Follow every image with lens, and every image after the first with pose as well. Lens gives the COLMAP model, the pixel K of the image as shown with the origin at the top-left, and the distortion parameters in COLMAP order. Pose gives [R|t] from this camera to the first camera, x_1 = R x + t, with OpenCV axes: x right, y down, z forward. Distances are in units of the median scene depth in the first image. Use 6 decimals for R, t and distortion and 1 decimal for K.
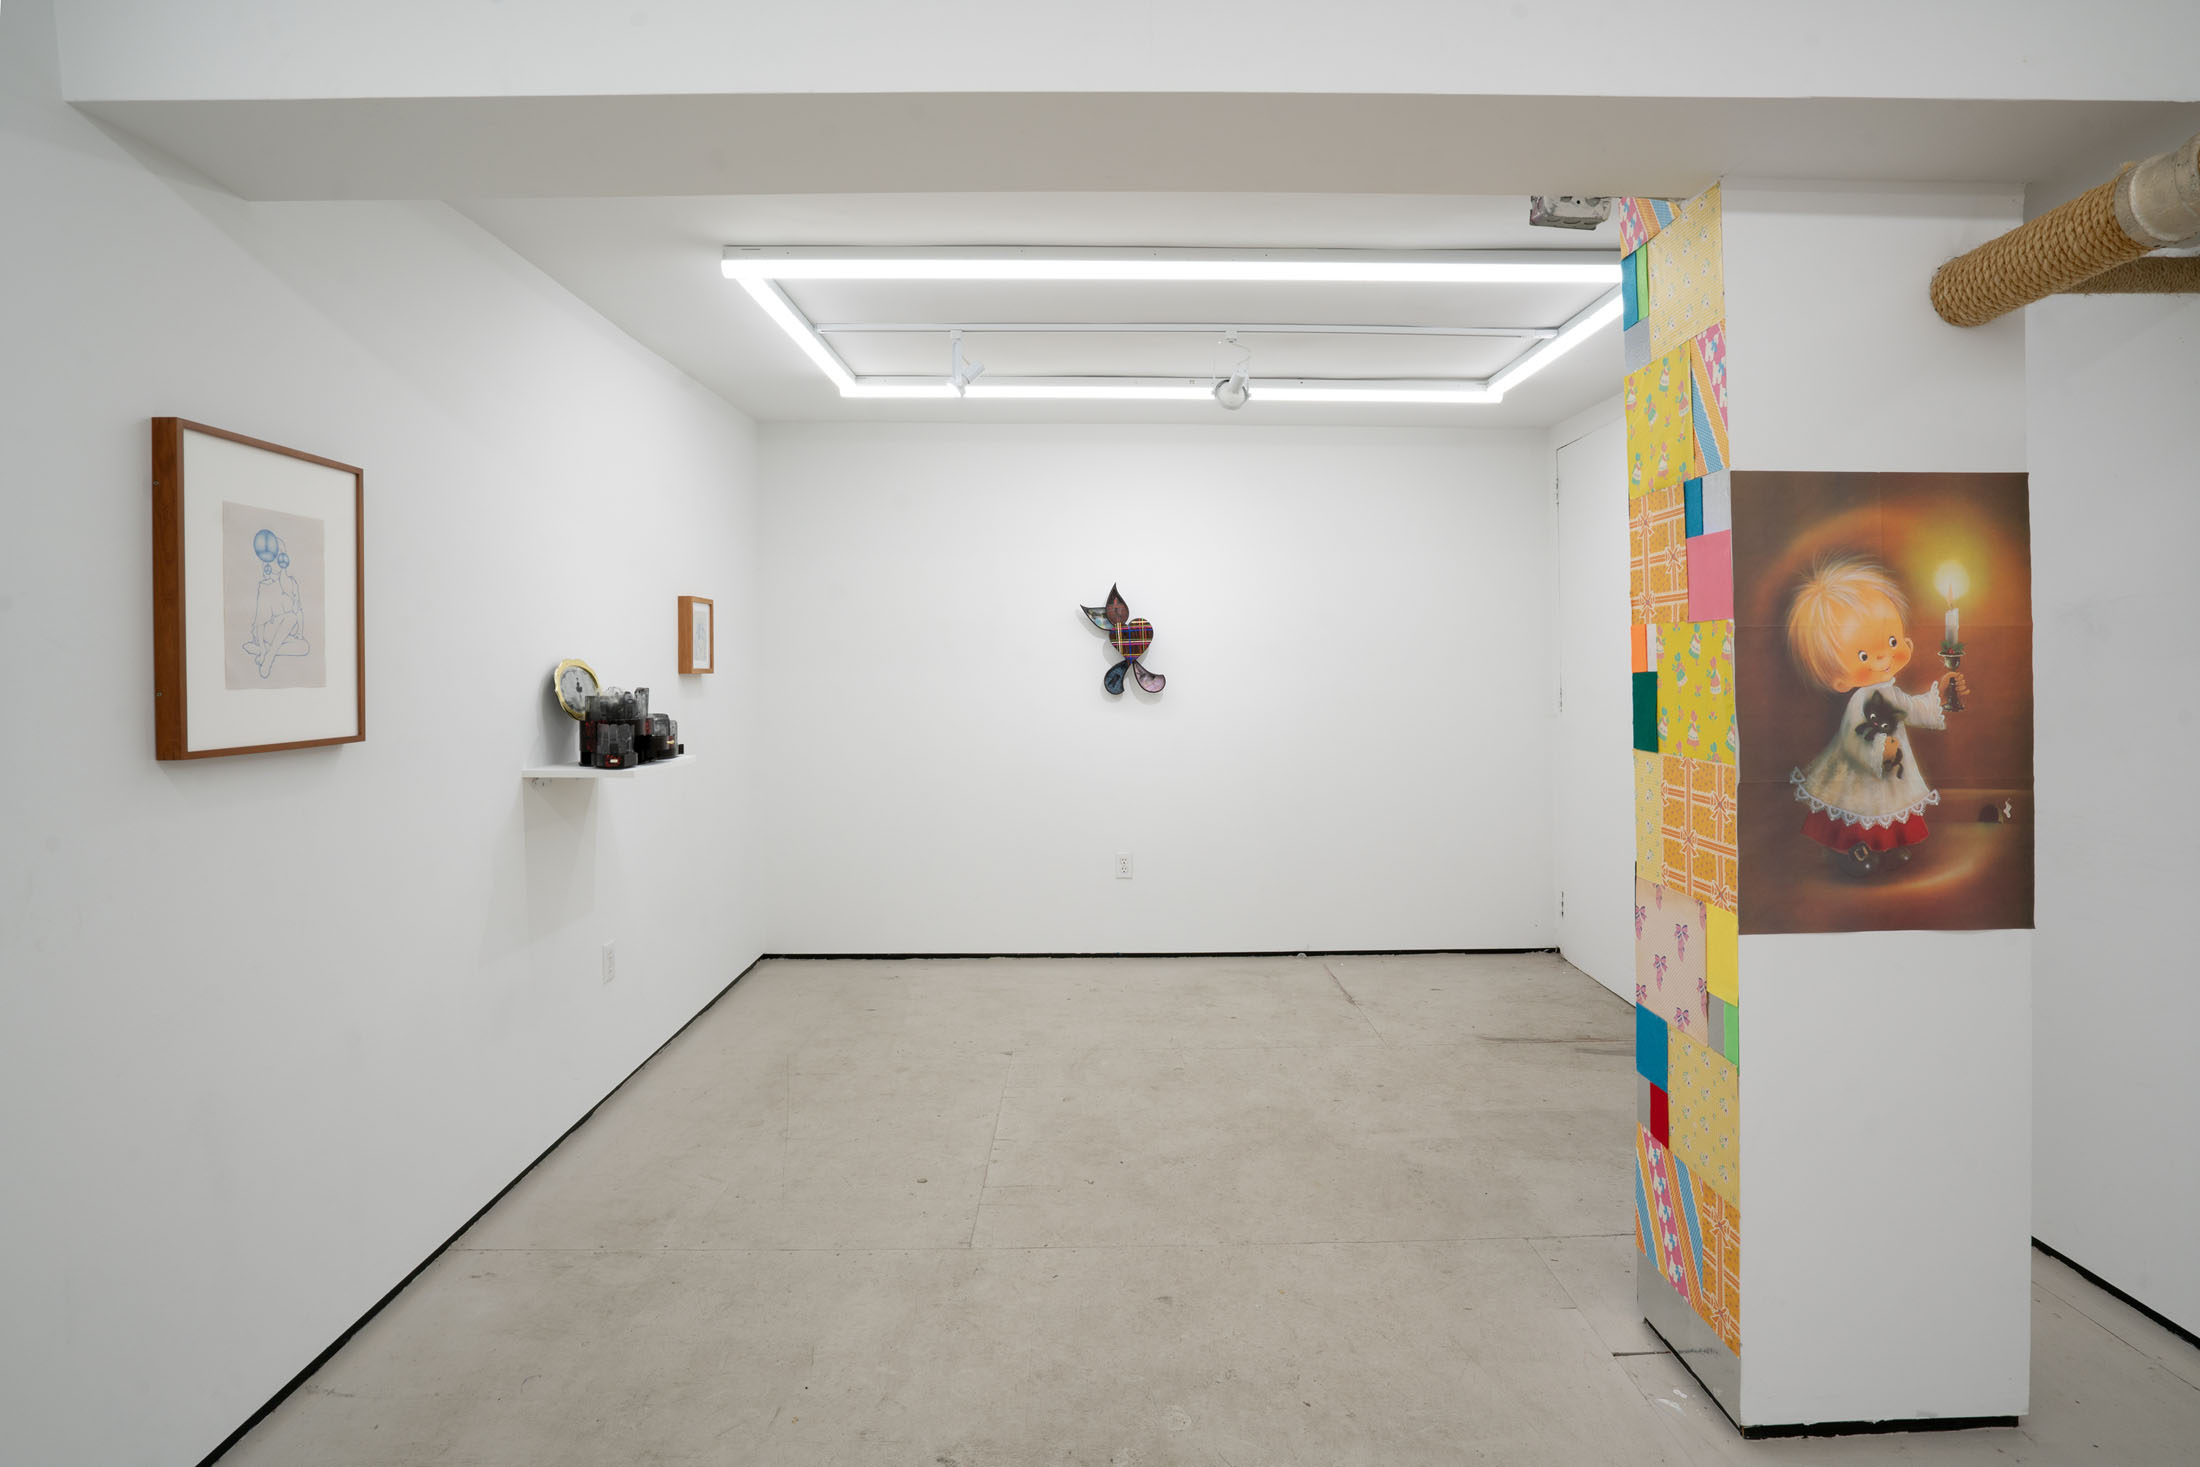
lens RADIAL K [[1068.5, 0, 1144.0], [0, 1068.5, 673.6], [0, 0, 1]] dist [-0.041978, 0.004057]
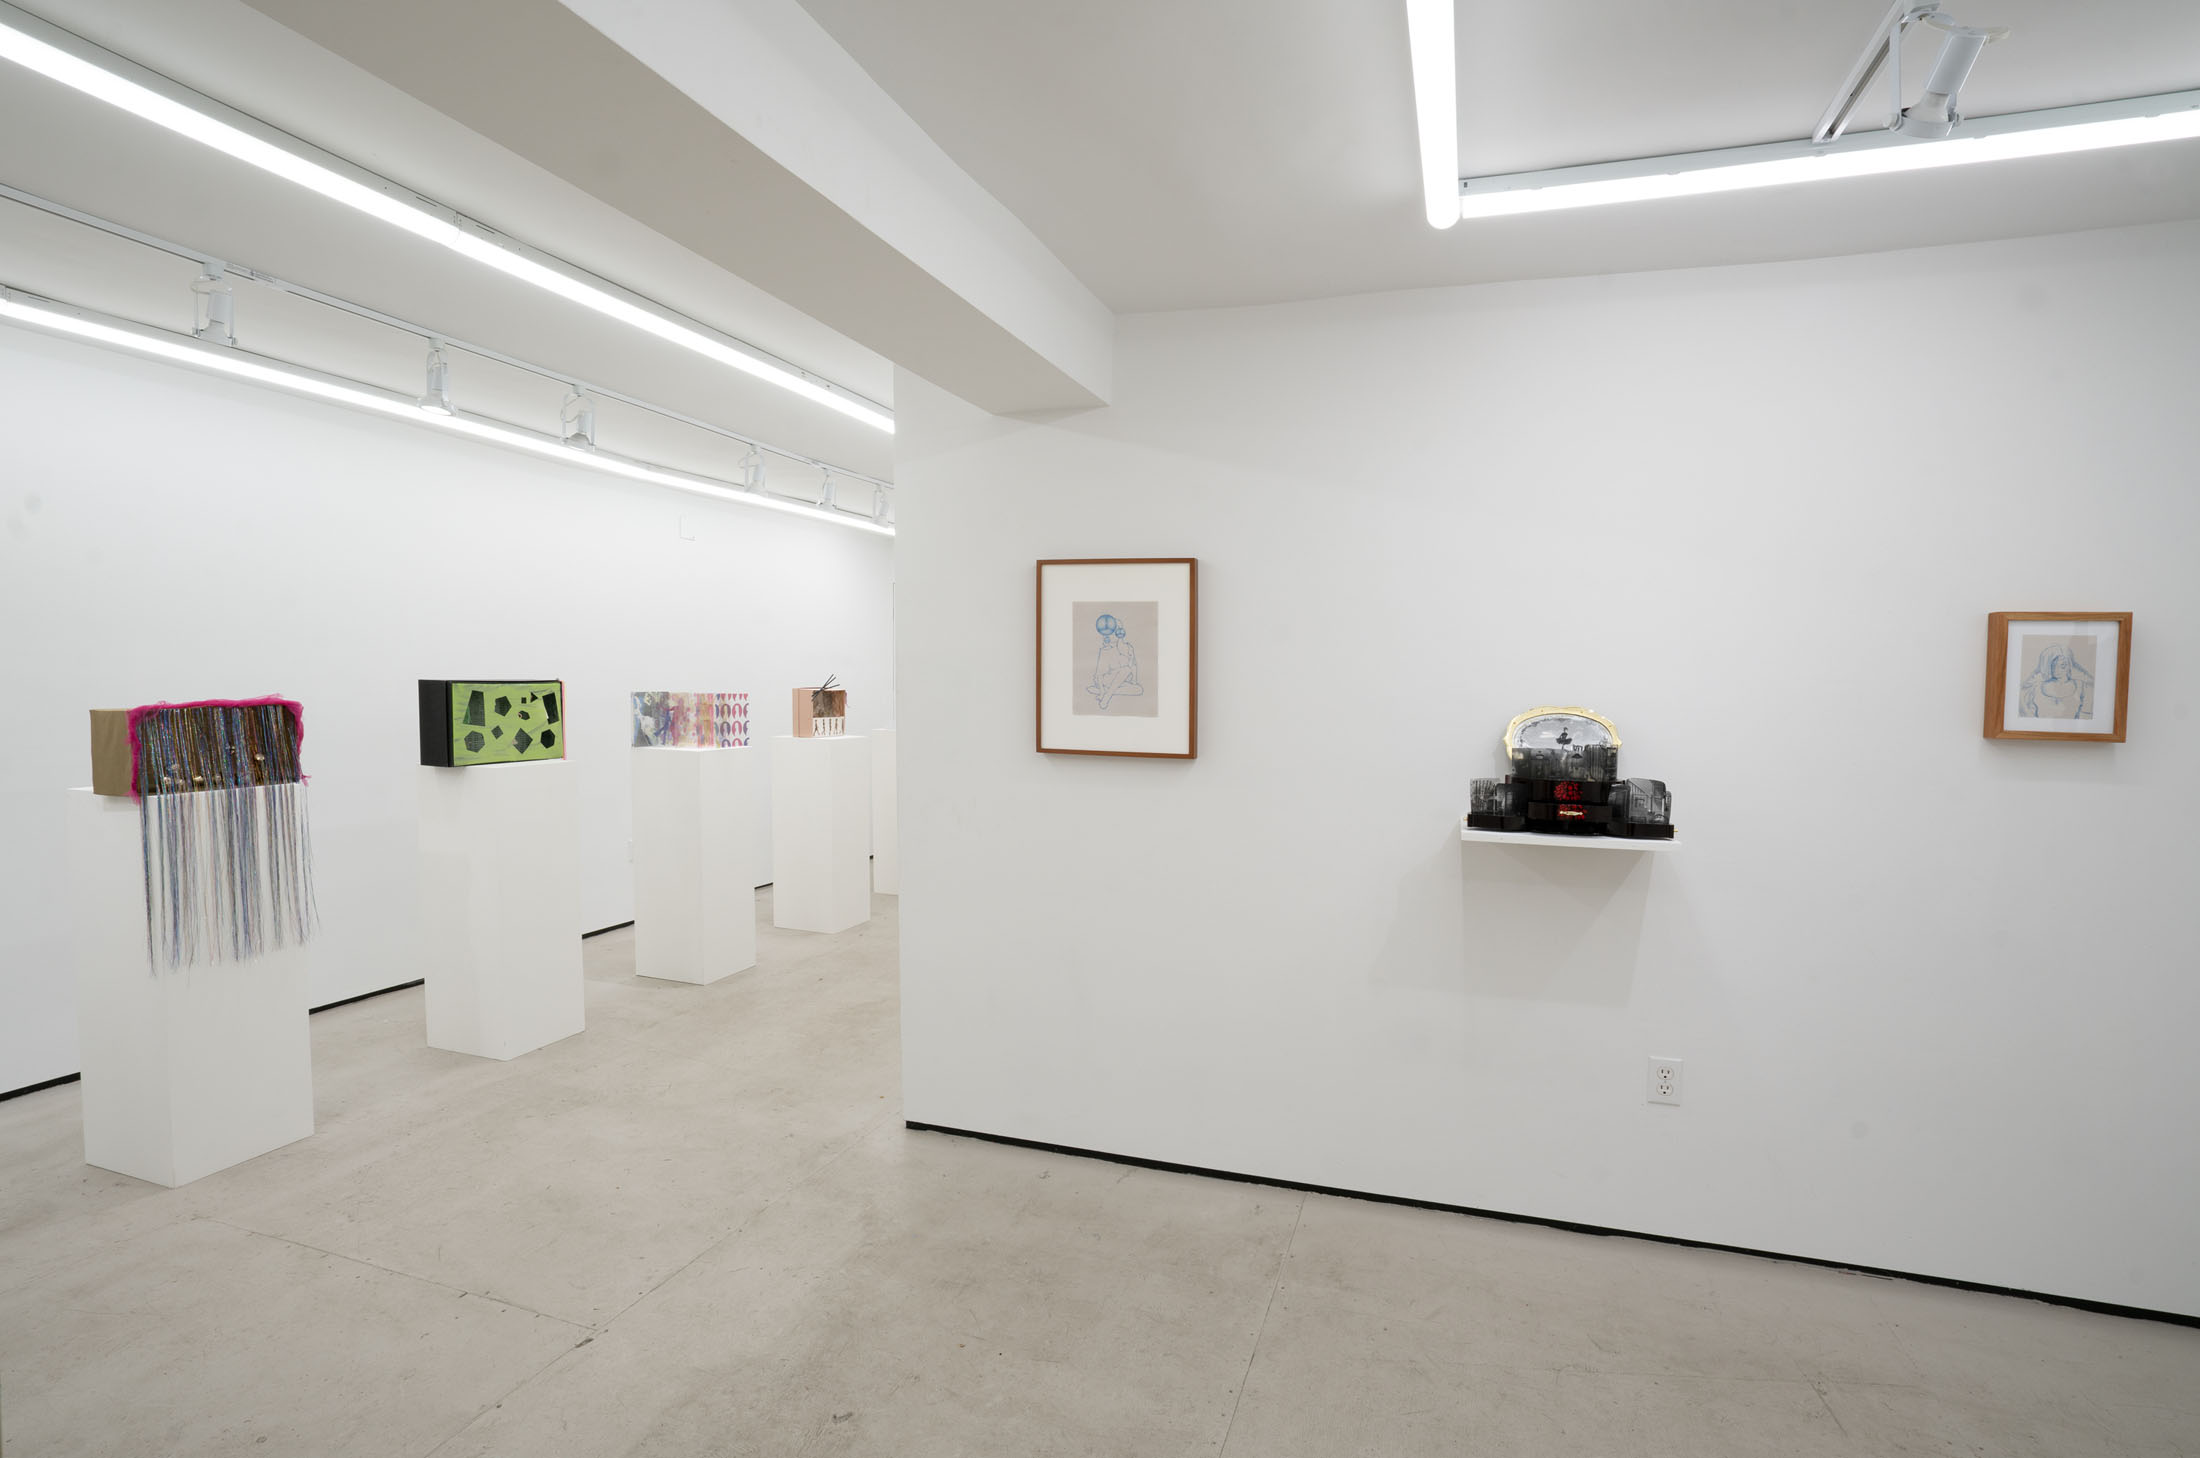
lens RADIAL K [[1071.7, 0, 1091.4], [0, 1071.7, 771.1], [0, 0, 1]] dist [-0.037260, 0.008223]
pose [[-0.337600, 0.075001, -0.938297, 0.588345], [-0.024153, 0.995802, 0.088288, -0.037625], [0.940980, 0.052469, -0.334371, 1.274237]]
